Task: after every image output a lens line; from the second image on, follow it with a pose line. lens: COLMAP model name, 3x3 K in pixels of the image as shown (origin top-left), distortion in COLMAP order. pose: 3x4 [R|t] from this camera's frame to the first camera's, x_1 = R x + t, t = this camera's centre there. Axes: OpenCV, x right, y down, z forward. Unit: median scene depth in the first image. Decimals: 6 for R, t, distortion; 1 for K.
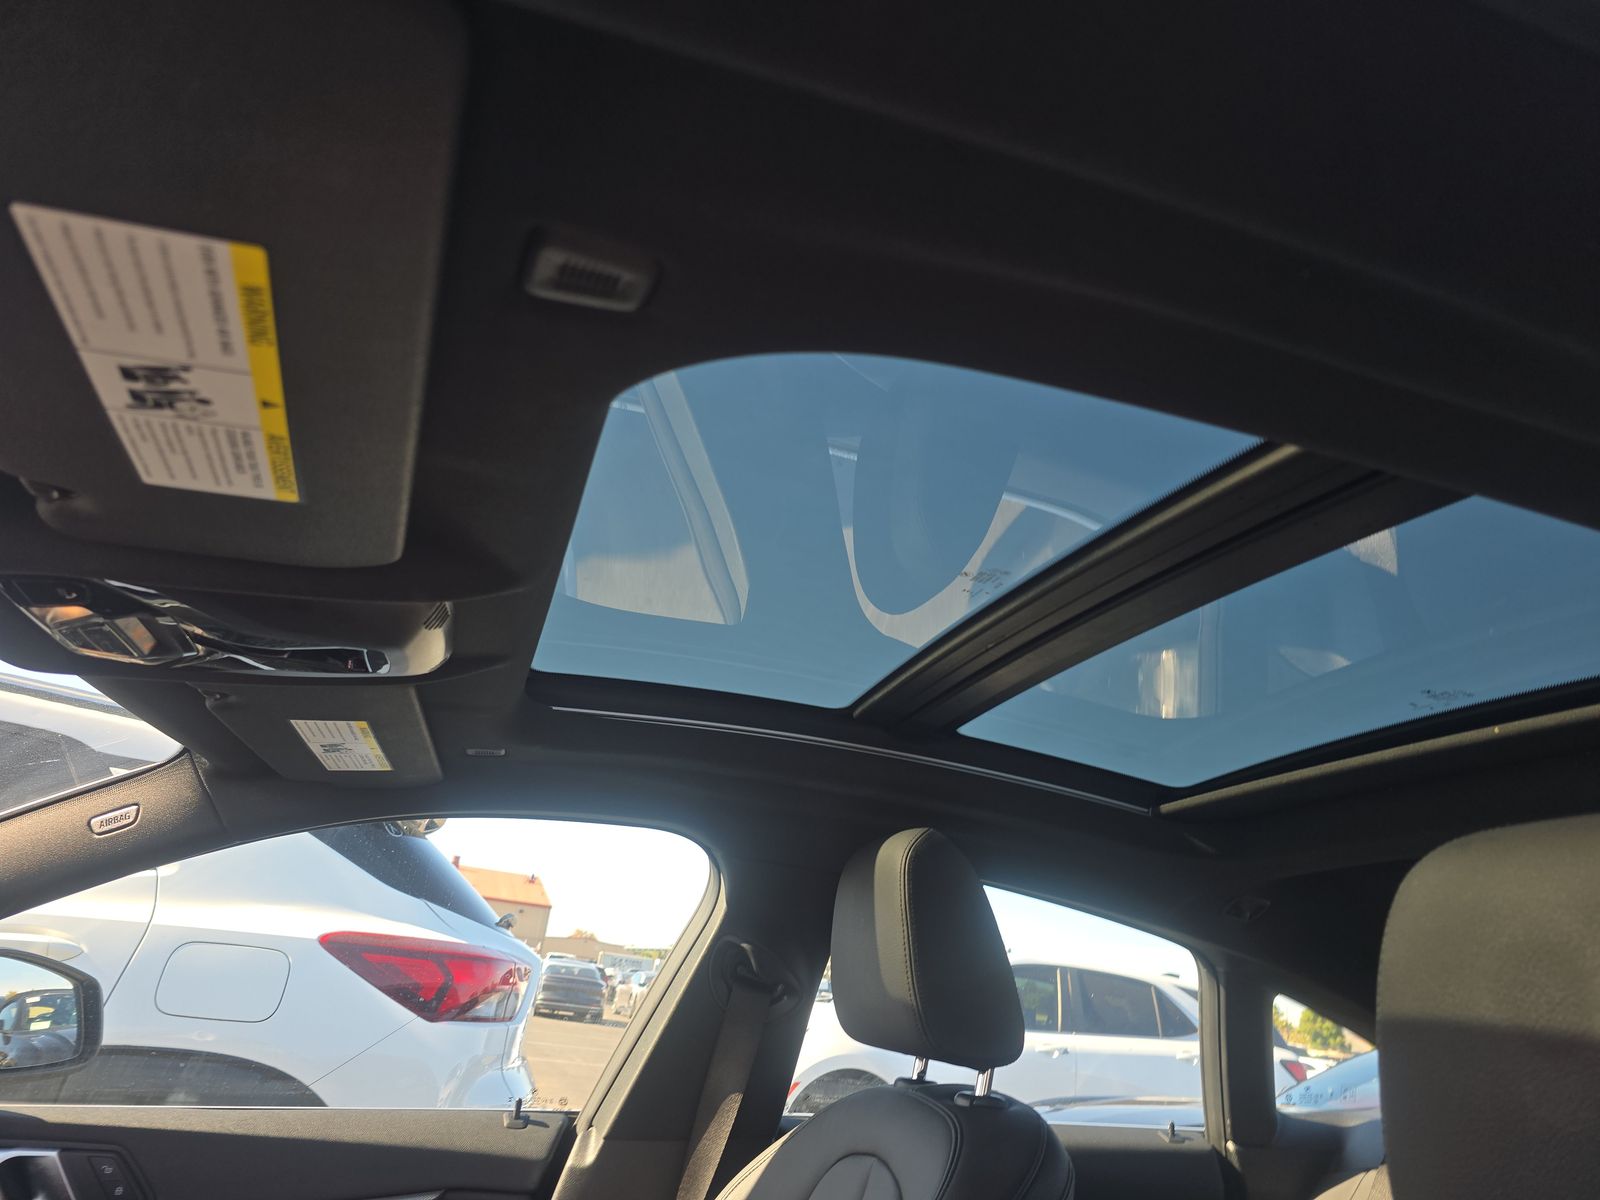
lens RADIAL K [[1083.6, 0, 800.0], [0, 1083.6, 600.0], [0, 0, 1]] dist [0.083530, -0.089346]
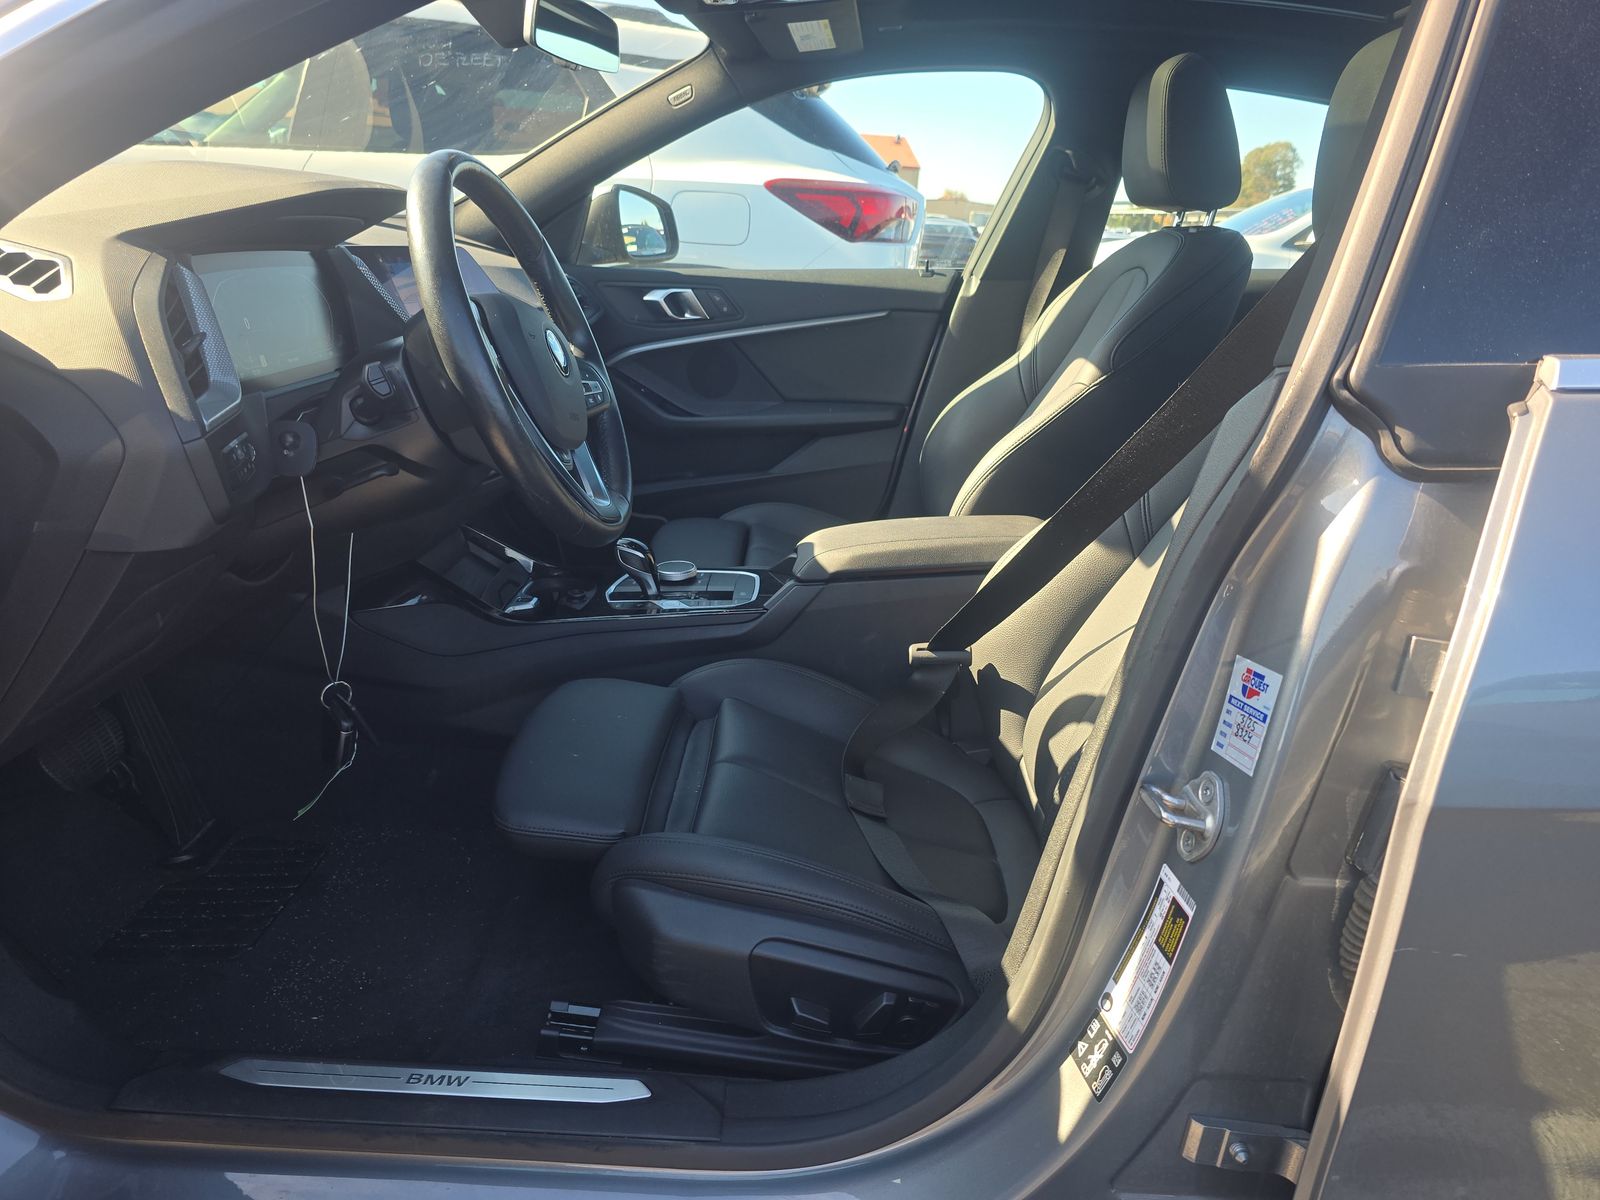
lens RADIAL K [[1083.6, 0, 800.0], [0, 1083.6, 600.0], [0, 0, 1]] dist [0.083530, -0.089346]
pose [[0.948307, 0.055749, -0.312421, 0.103639], [0.145367, 0.798793, 0.583780, -0.122660], [0.282105, -0.599018, 0.749396, -0.587446]]
